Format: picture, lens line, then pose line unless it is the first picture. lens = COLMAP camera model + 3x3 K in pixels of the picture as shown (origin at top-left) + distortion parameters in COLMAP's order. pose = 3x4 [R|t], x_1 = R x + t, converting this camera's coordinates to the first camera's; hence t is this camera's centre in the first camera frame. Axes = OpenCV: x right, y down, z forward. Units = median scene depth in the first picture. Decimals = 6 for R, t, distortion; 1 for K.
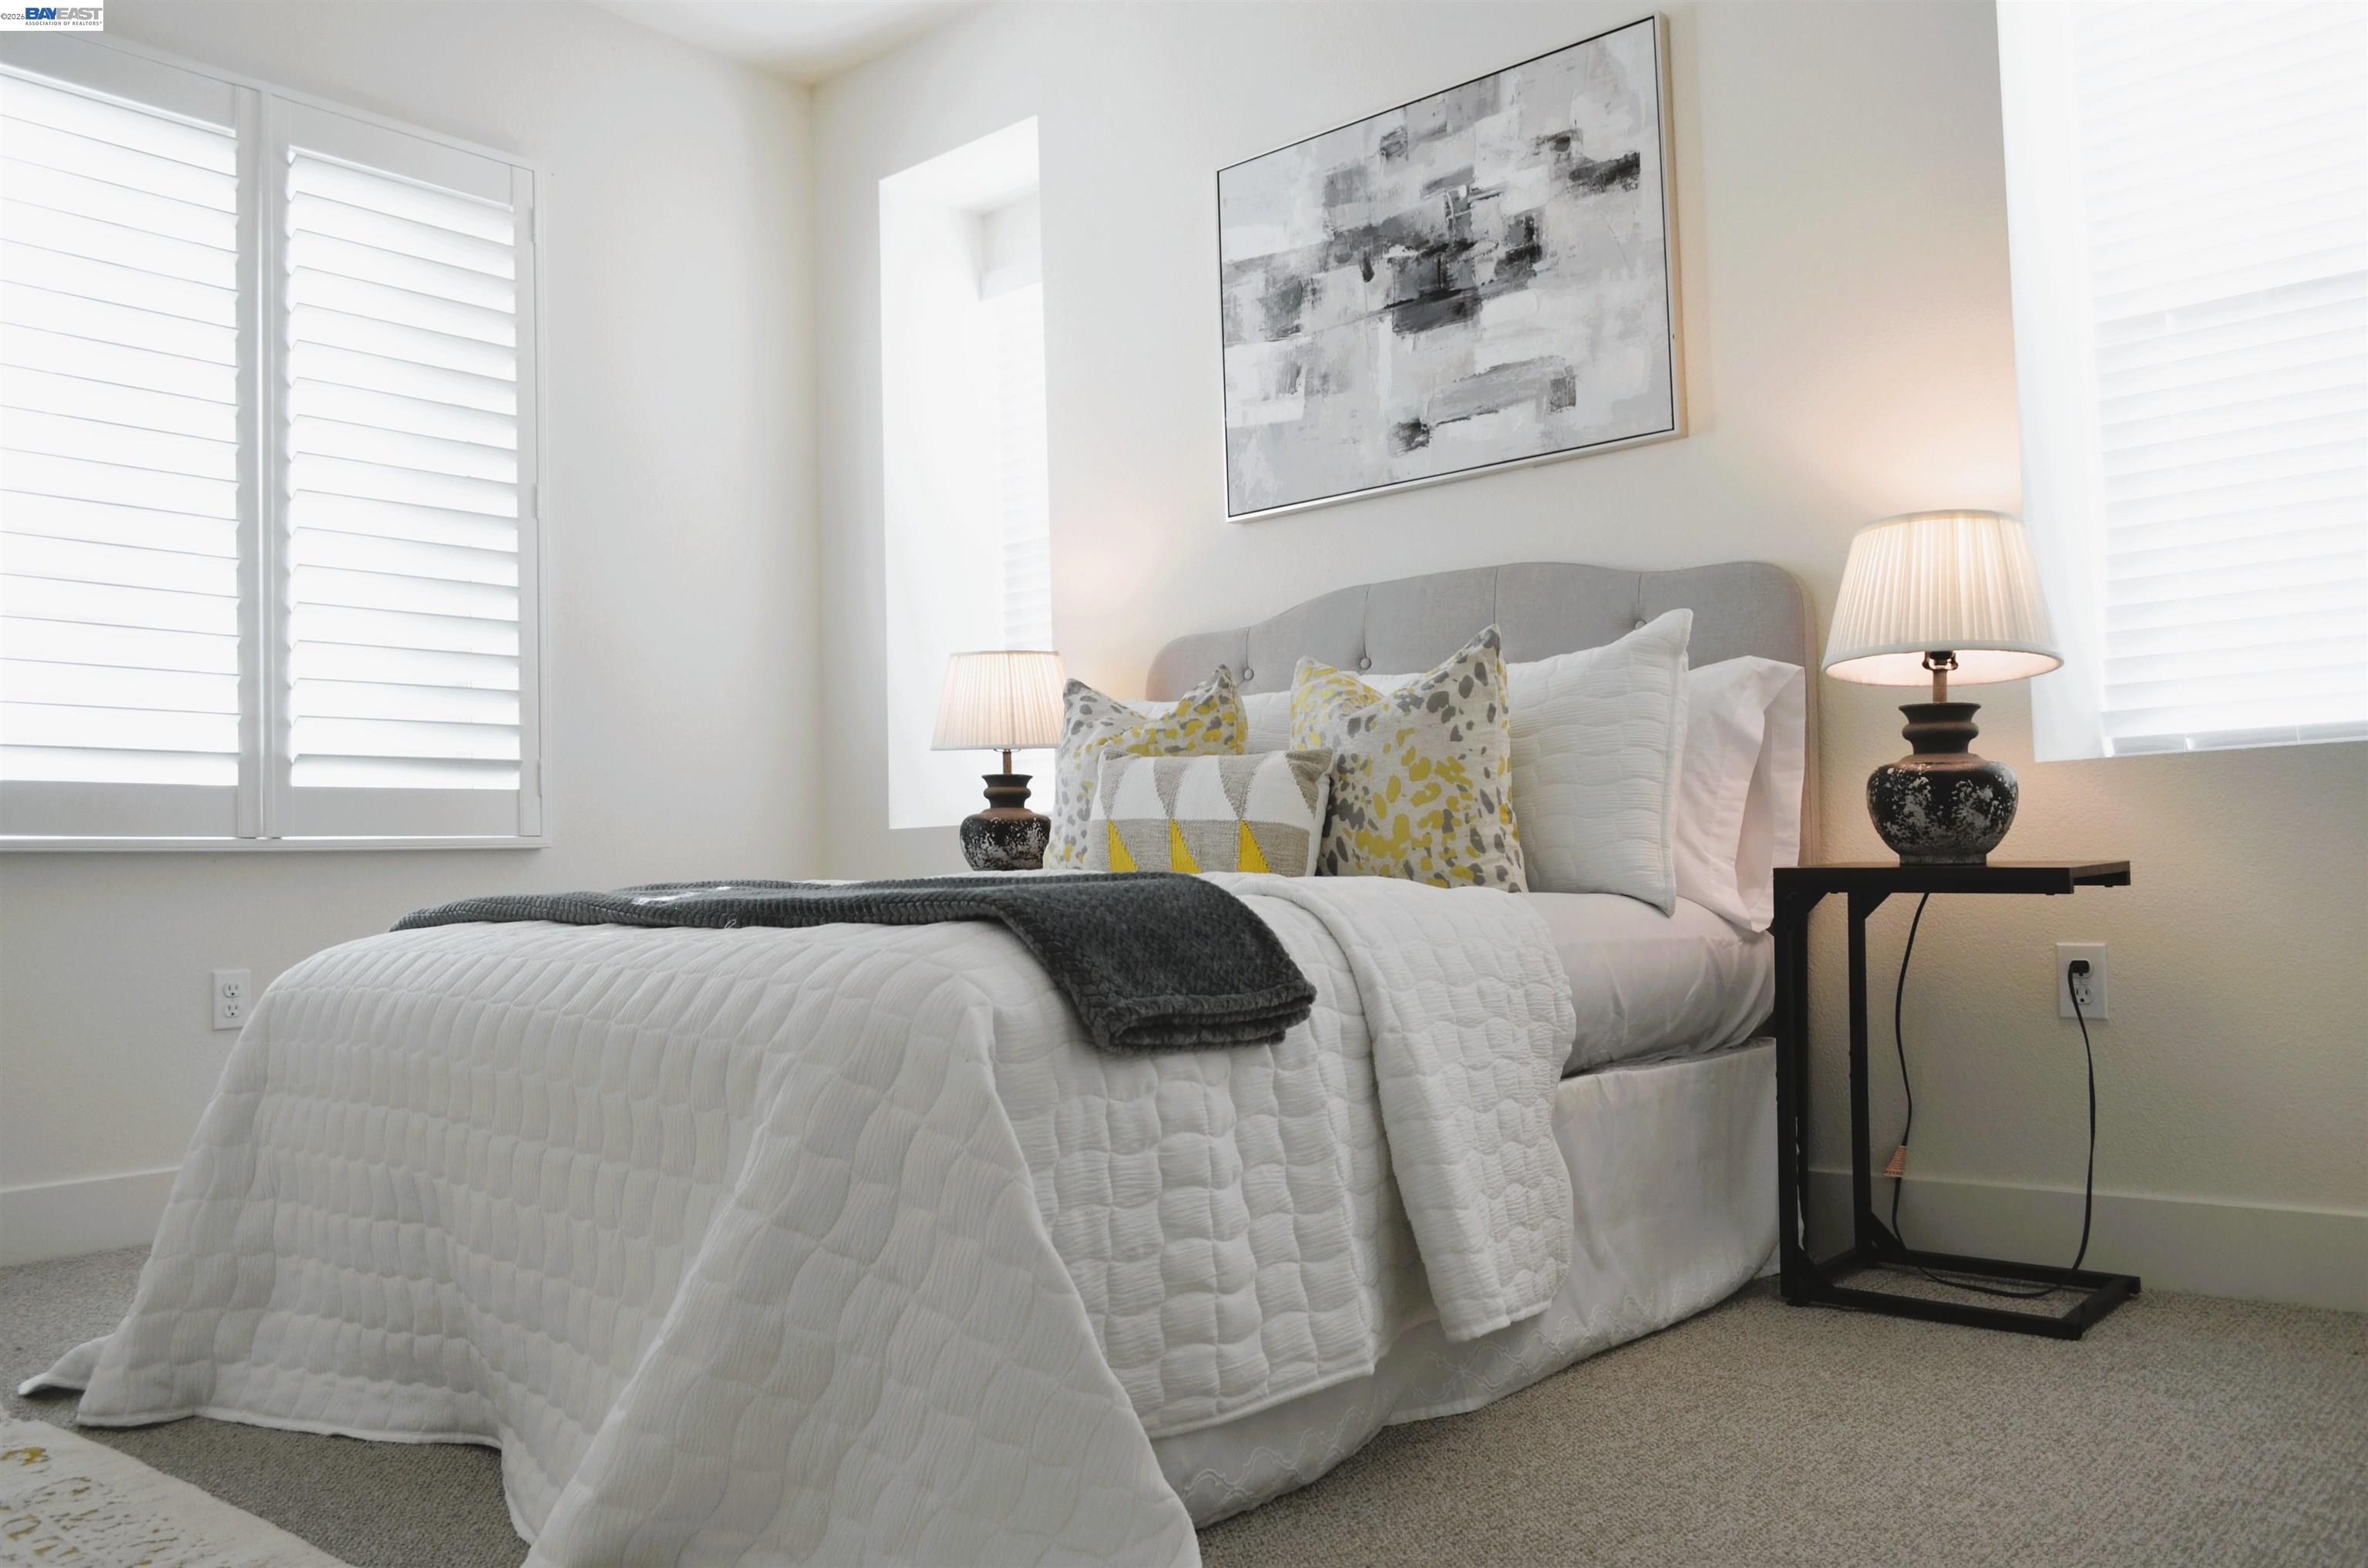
lens RADIAL K [[1827.7, 0, 1177.6], [0, 1827.7, 795.0], [0, 0, 1]] dist [-0.012503, 0.003847]
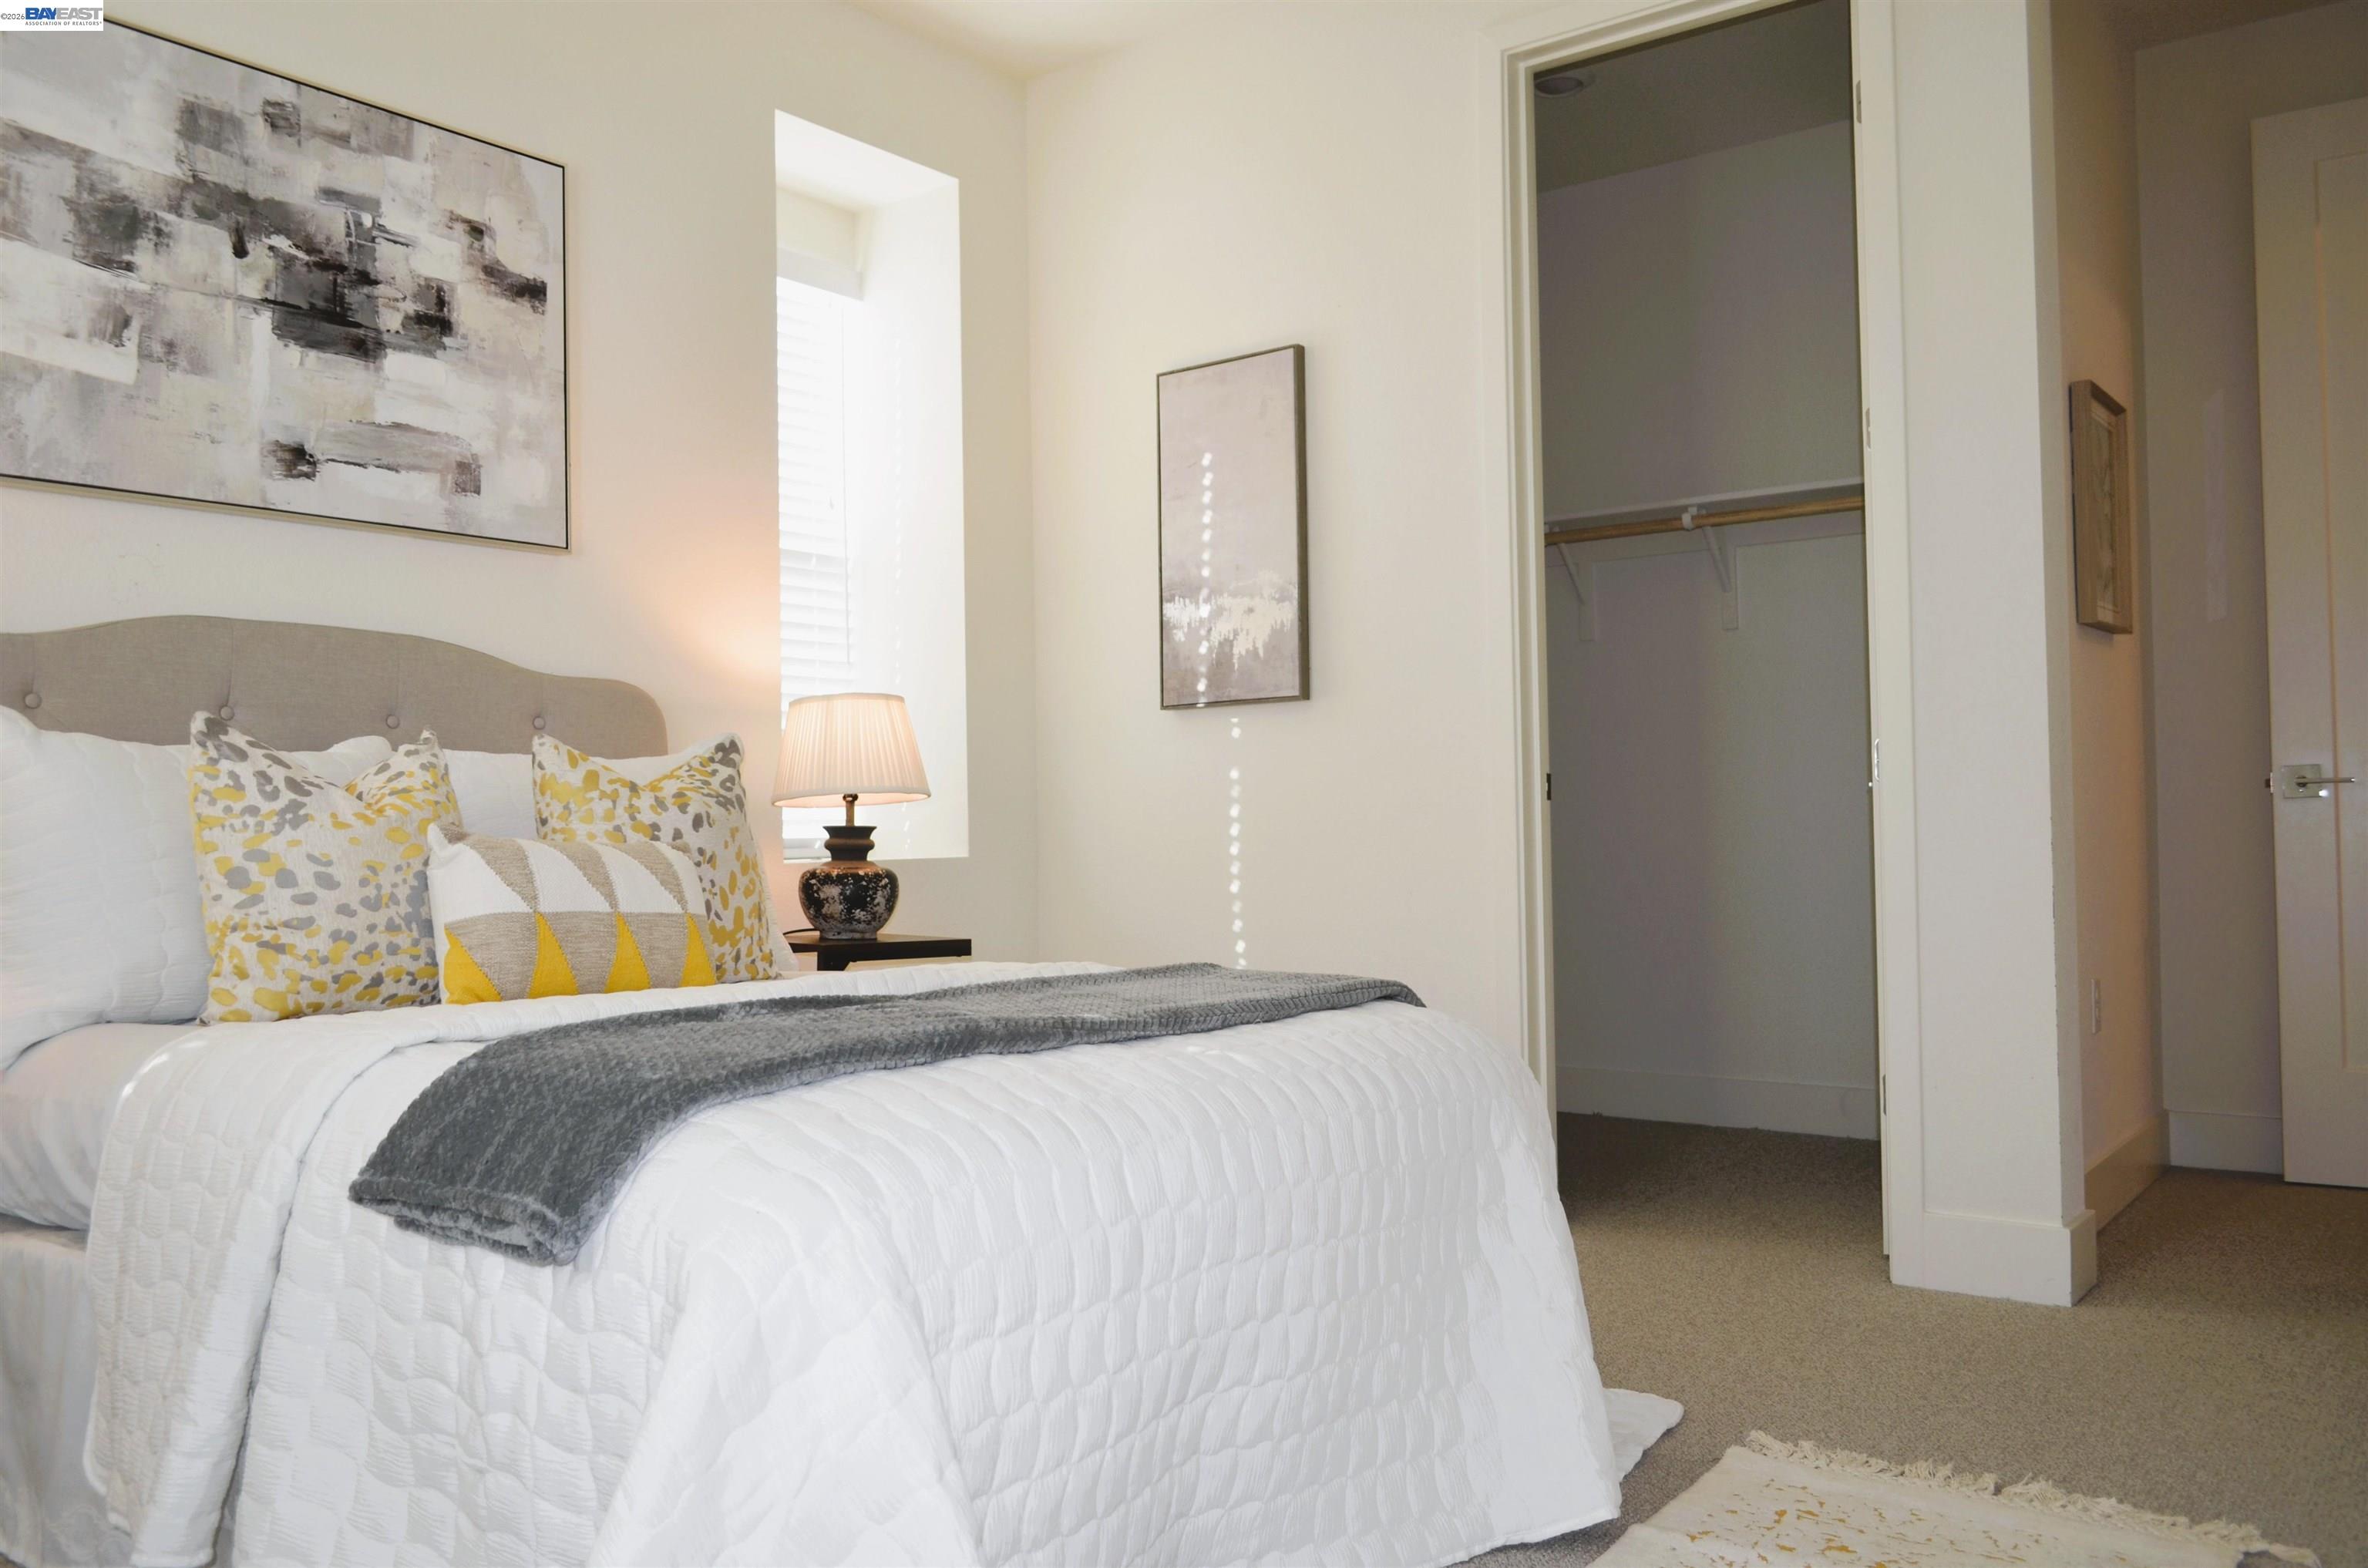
lens RADIAL K [[1827.7, 0, 1177.6], [0, 1827.7, 795.0], [0, 0, 1]] dist [-0.012503, 0.003847]
pose [[-0.062411, 0.049900, 0.996802, -0.962485], [-0.032332, 0.998124, -0.051990, -0.007132], [-0.997527, -0.035473, -0.060681, 0.791986]]
